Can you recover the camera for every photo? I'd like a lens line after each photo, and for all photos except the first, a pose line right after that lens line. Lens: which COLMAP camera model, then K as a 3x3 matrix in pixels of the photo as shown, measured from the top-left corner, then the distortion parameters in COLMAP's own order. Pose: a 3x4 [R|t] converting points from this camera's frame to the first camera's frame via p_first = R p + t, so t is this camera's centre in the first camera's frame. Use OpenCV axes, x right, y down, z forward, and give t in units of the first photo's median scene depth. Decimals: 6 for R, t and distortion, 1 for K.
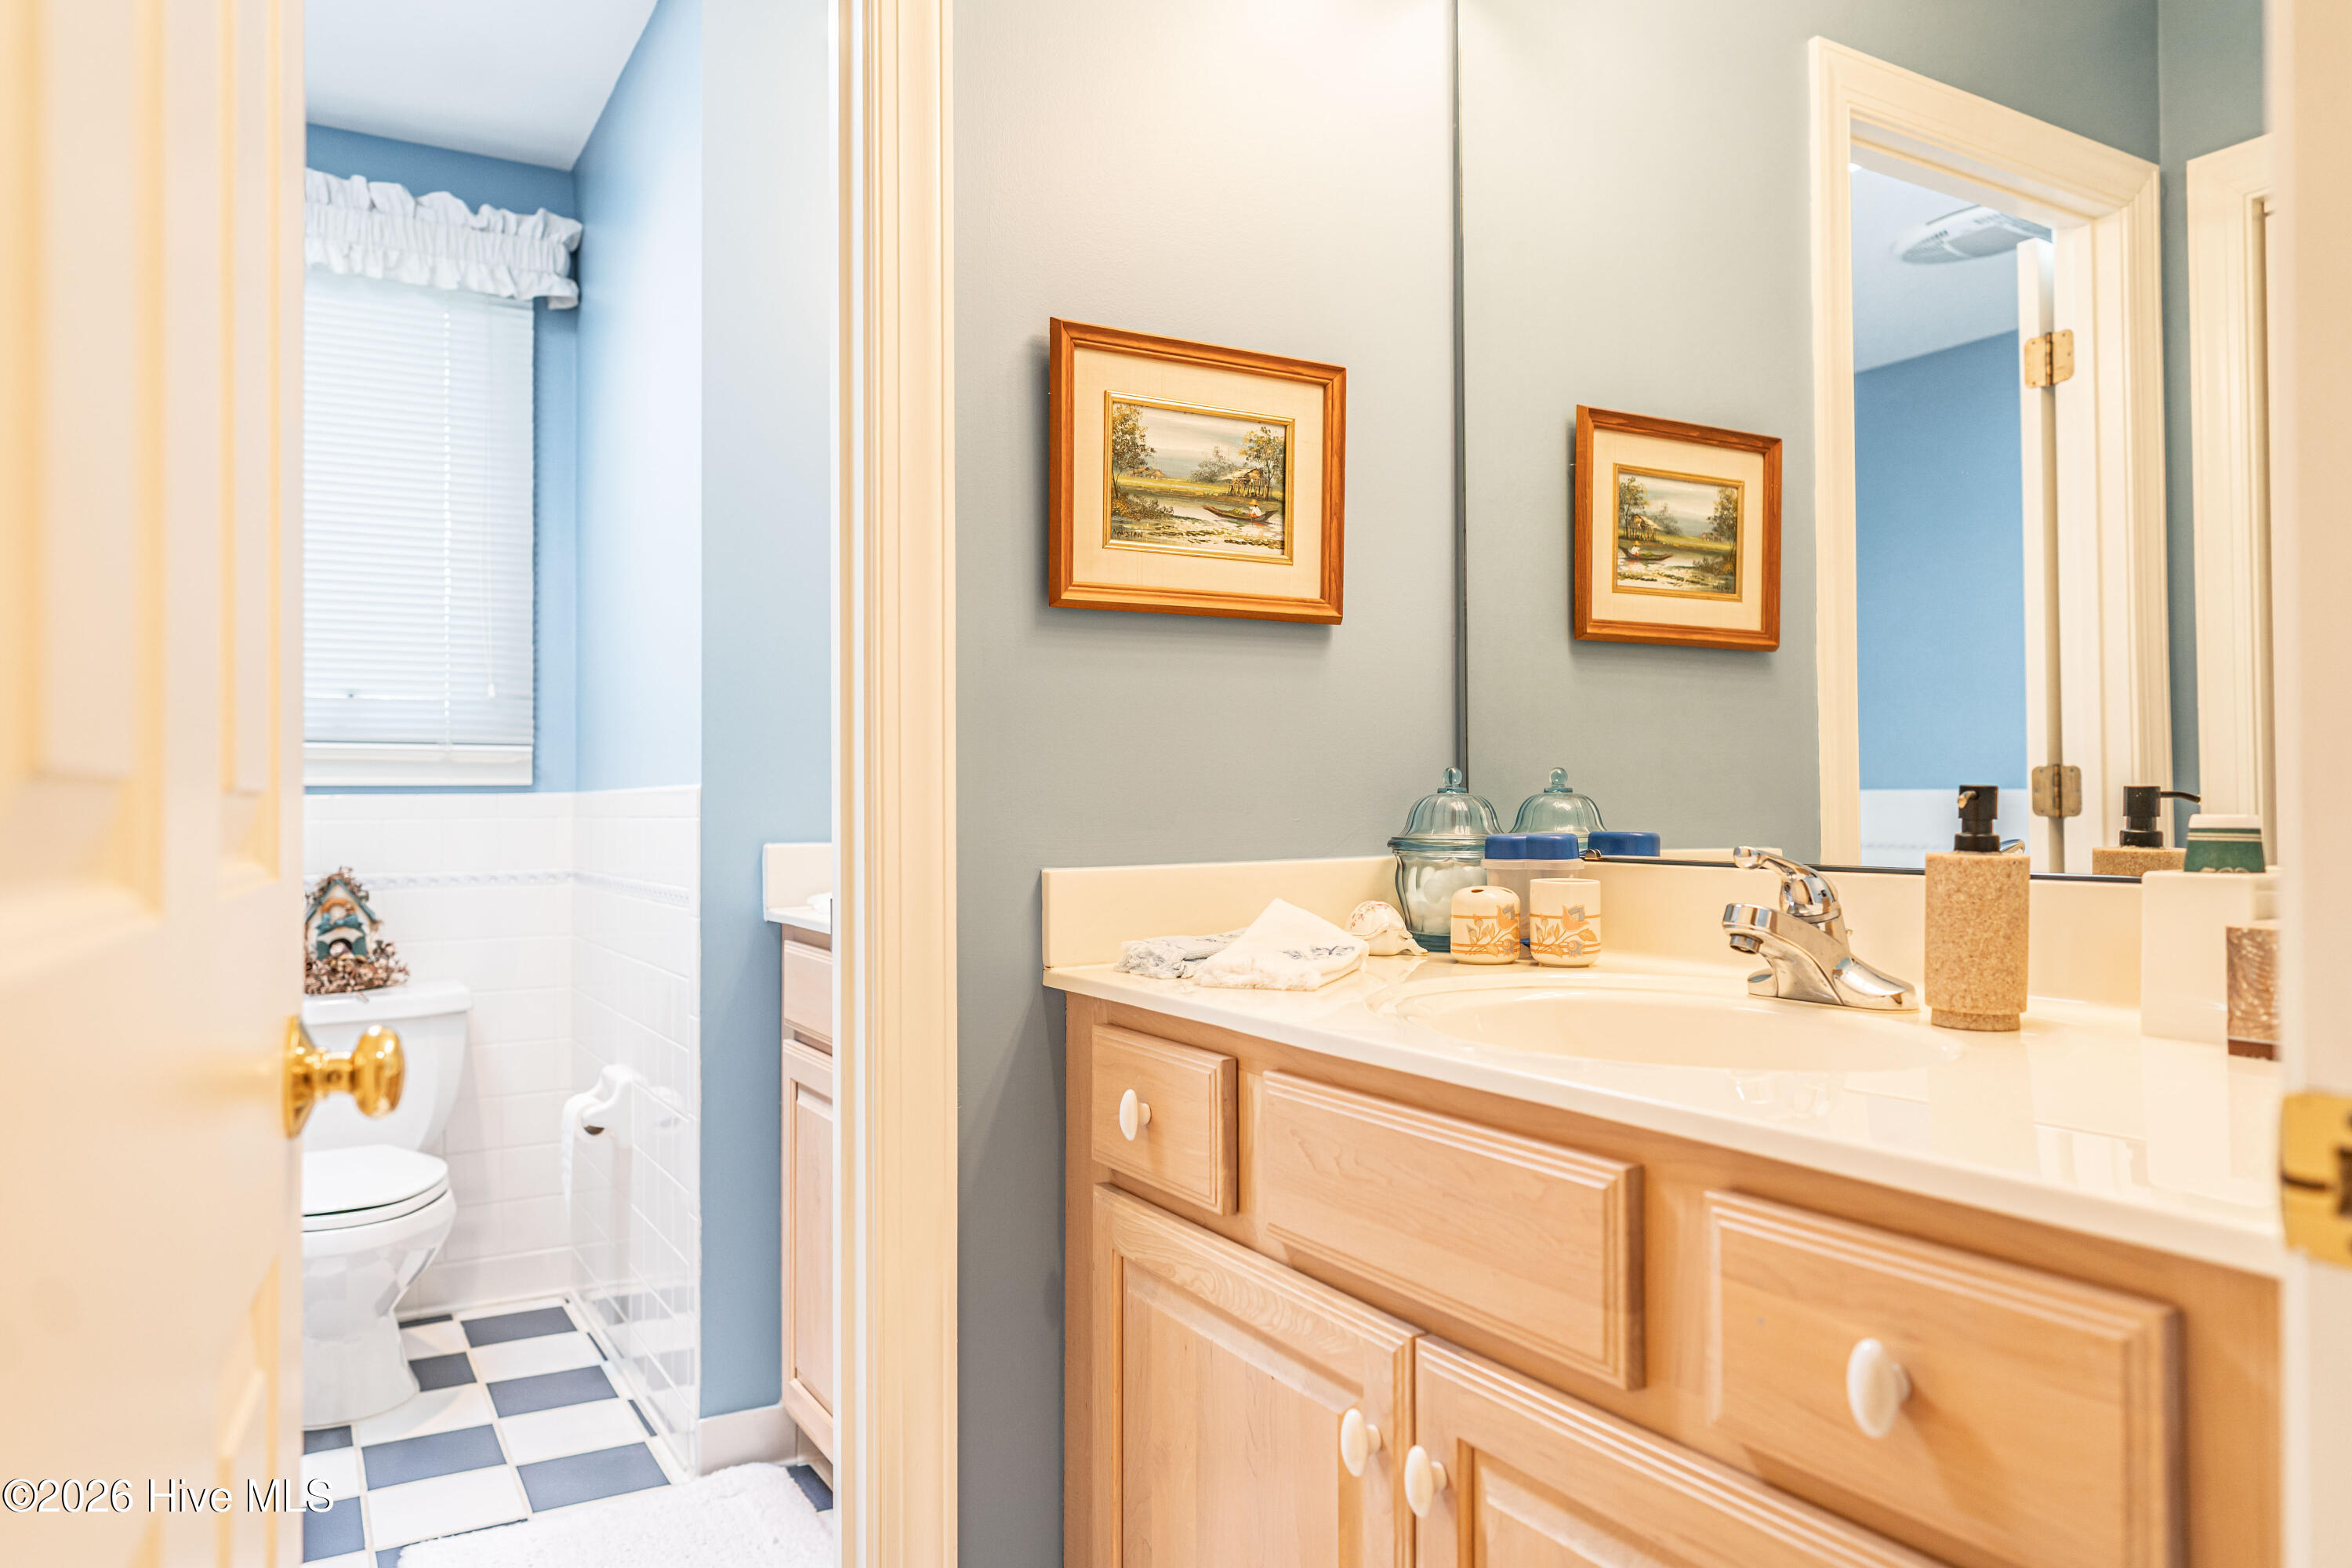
lens RADIAL K [[1578.0, 0, 1175.0], [0, 1578.0, 771.1], [0, 0, 1]] dist [-0.006090, 0.014478]
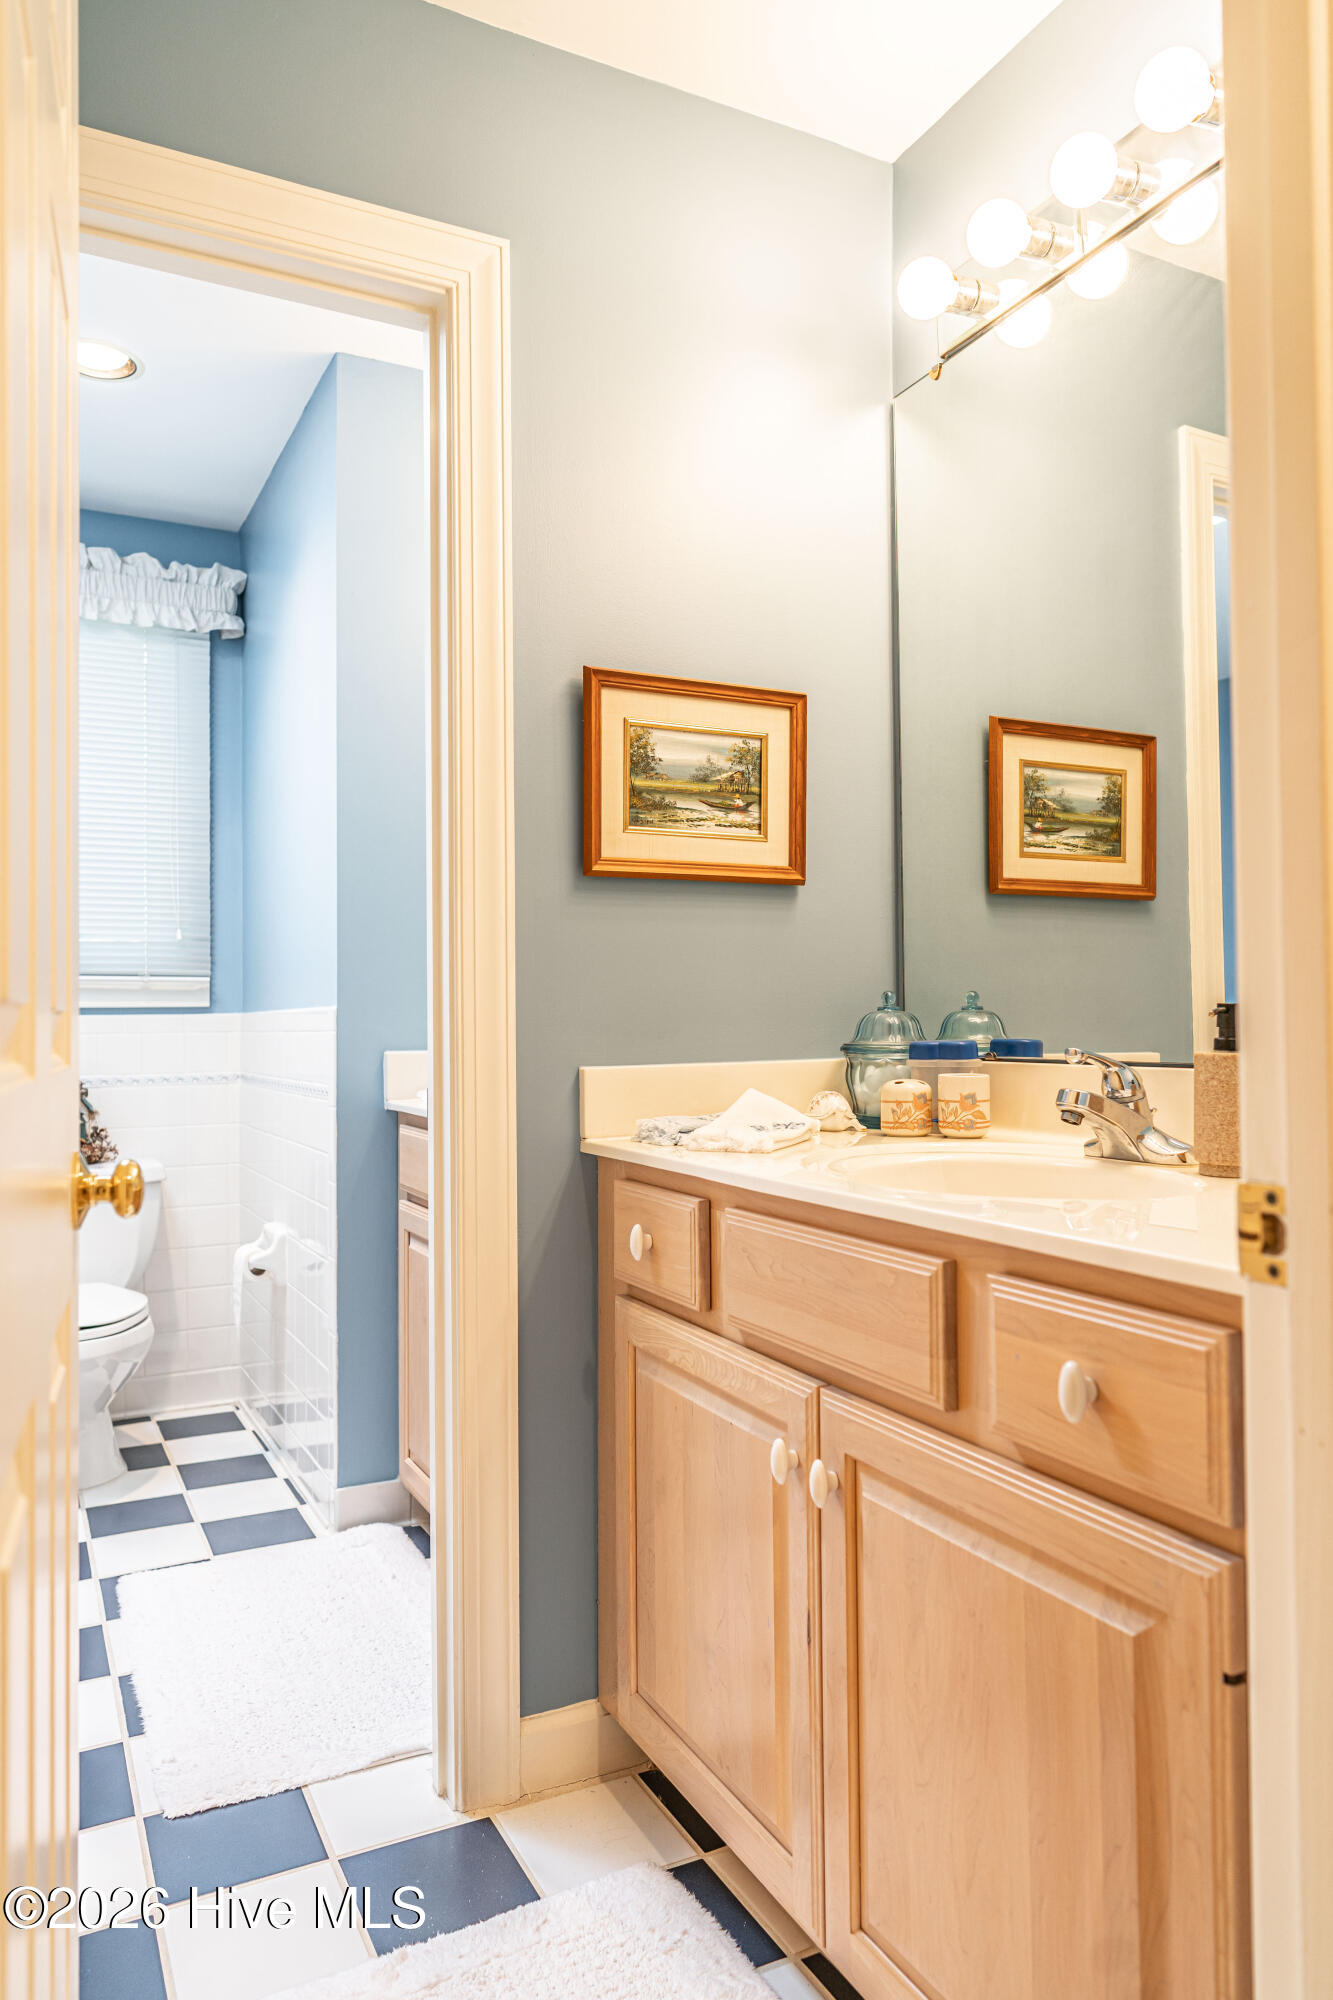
lens RADIAL K [[1341.8, 0, 670.7], [0, 1341.8, 984.5], [0, 0, 1]] dist [-0.006090, 0.014478]
pose [[0.998627, -0.004632, -0.052173, 0.036525], [0.004277, 0.999967, -0.006910, -0.000753], [0.052204, 0.006678, 0.998614, -0.105532]]
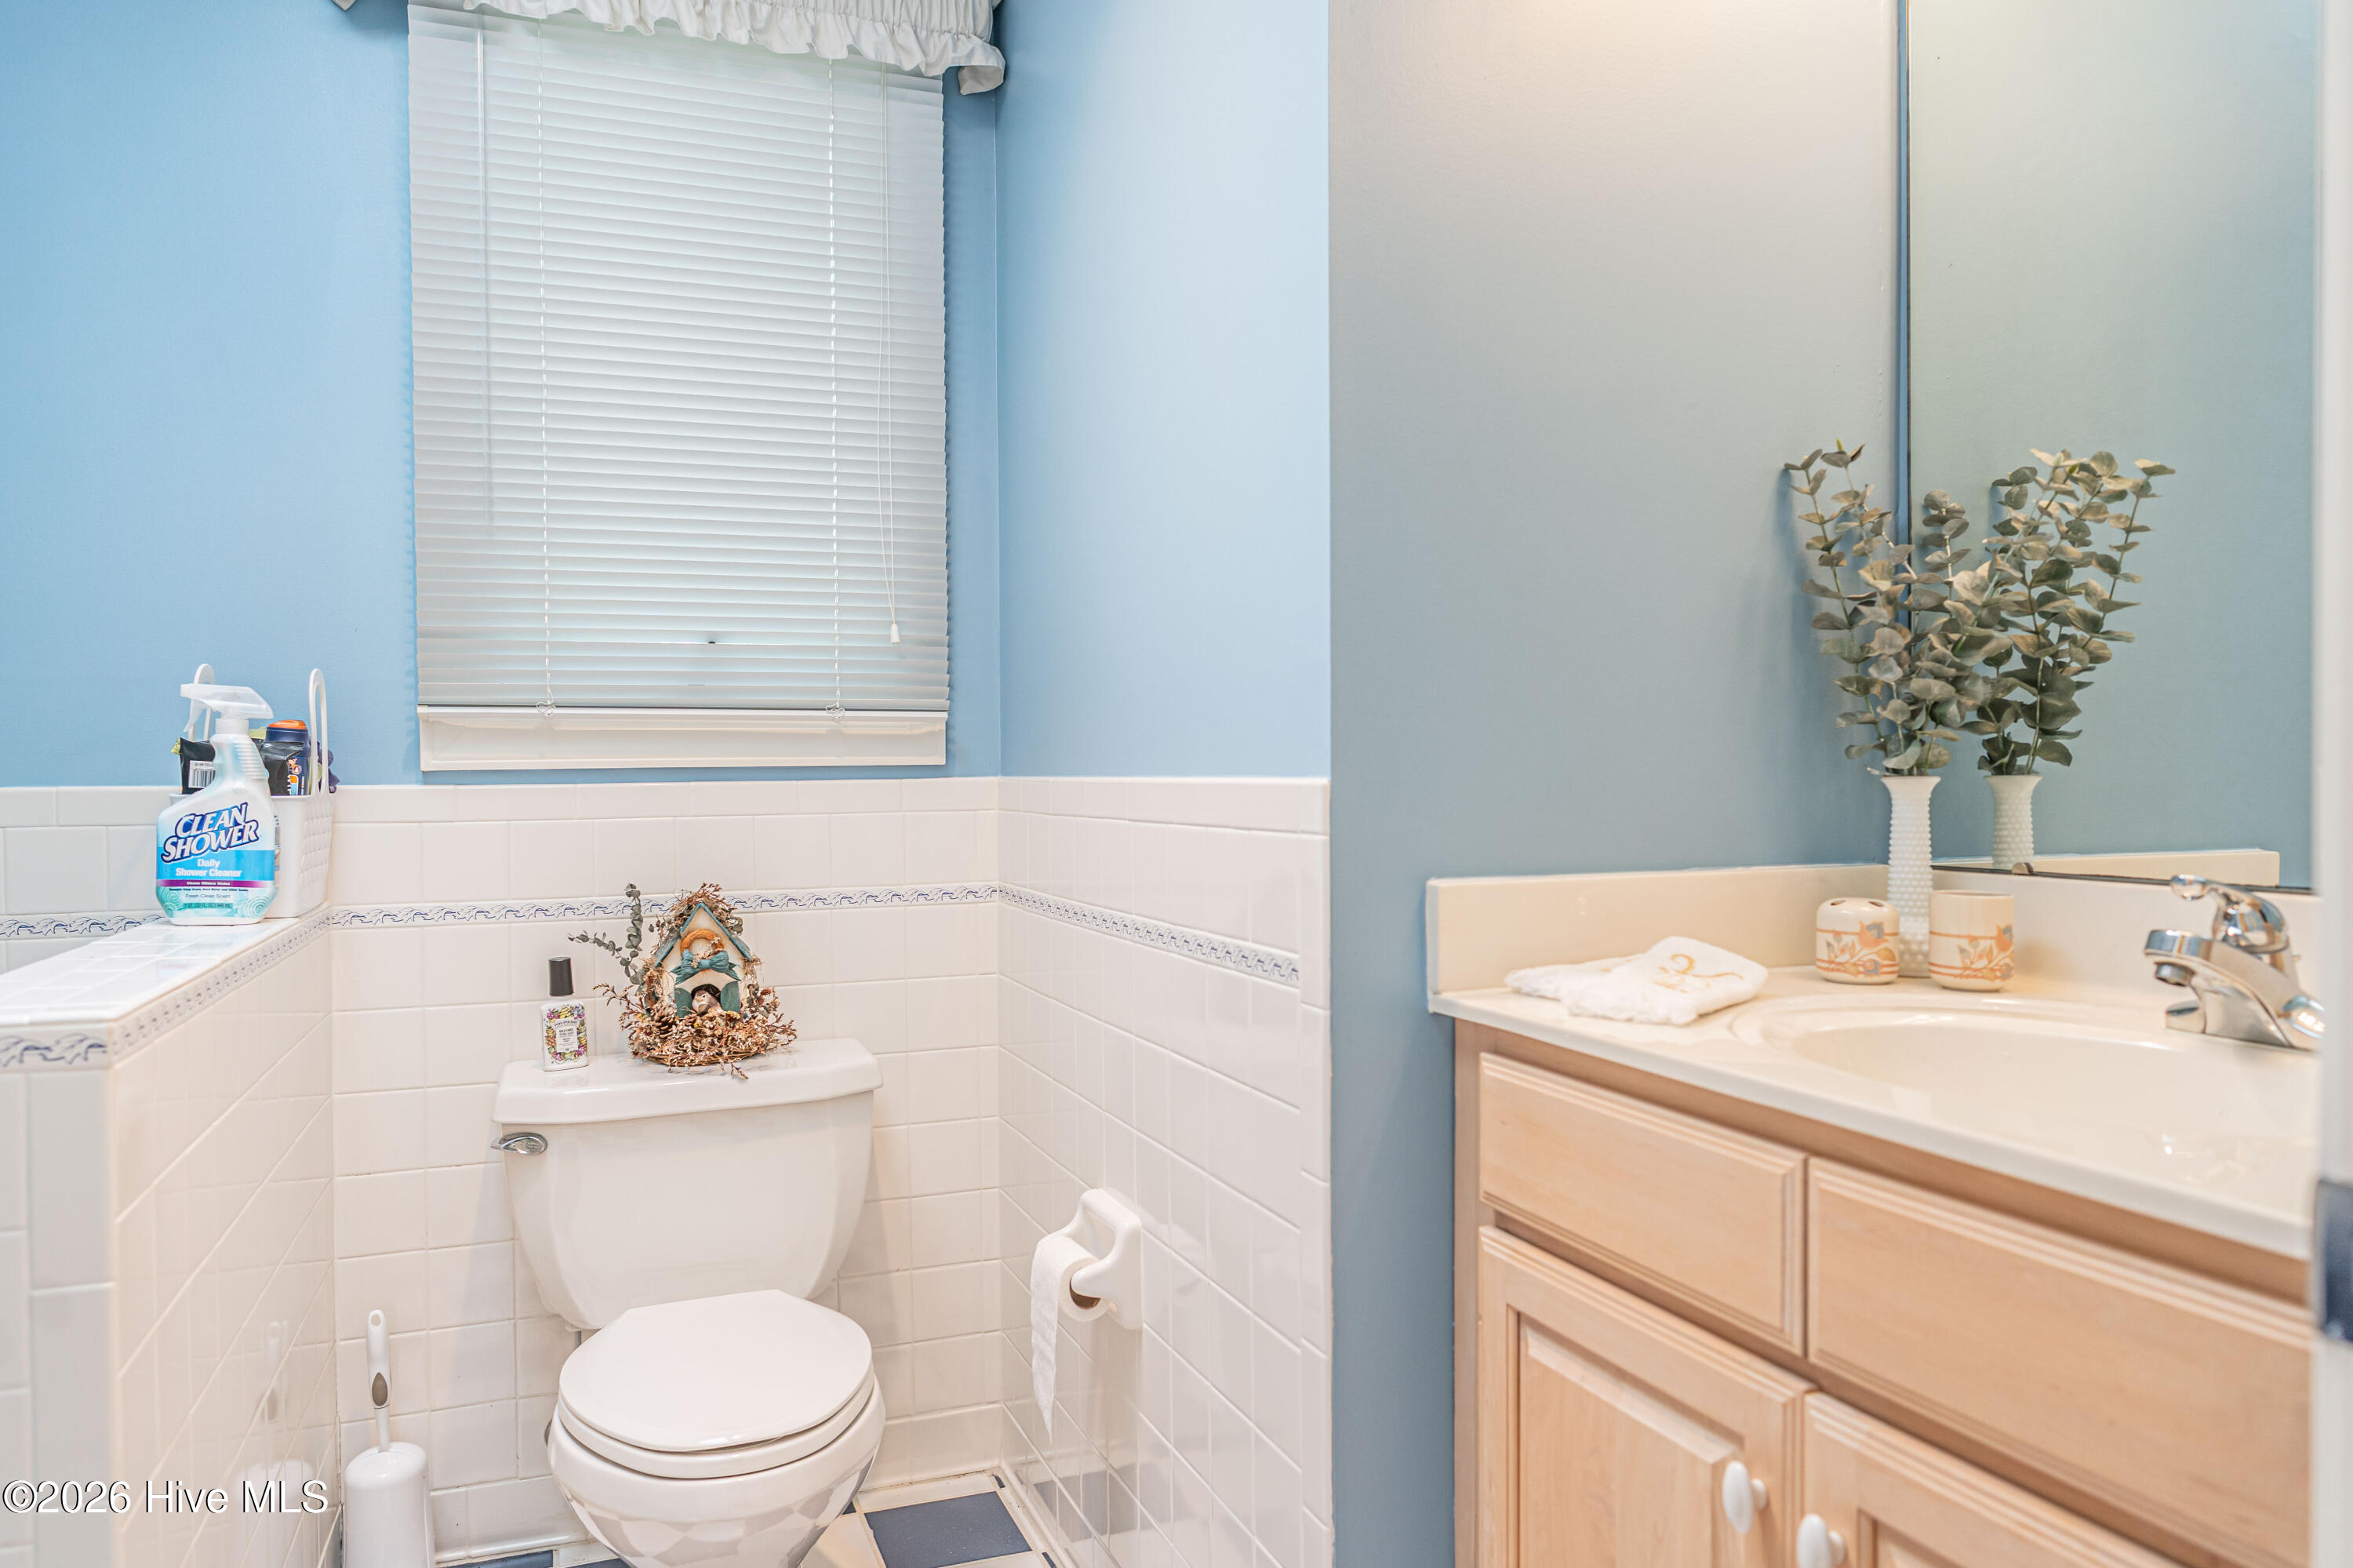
lens RADIAL K [[1578.7, 0, 1173.4], [0, 1578.7, 778.9], [0, 0, 1]] dist [-0.006090, 0.014478]
pose [[0.987745, 0.001147, -0.156073, -0.262593], [0.003419, 0.999574, 0.028984, -0.007718], [0.156040, -0.029163, 0.987320, 0.418001]]
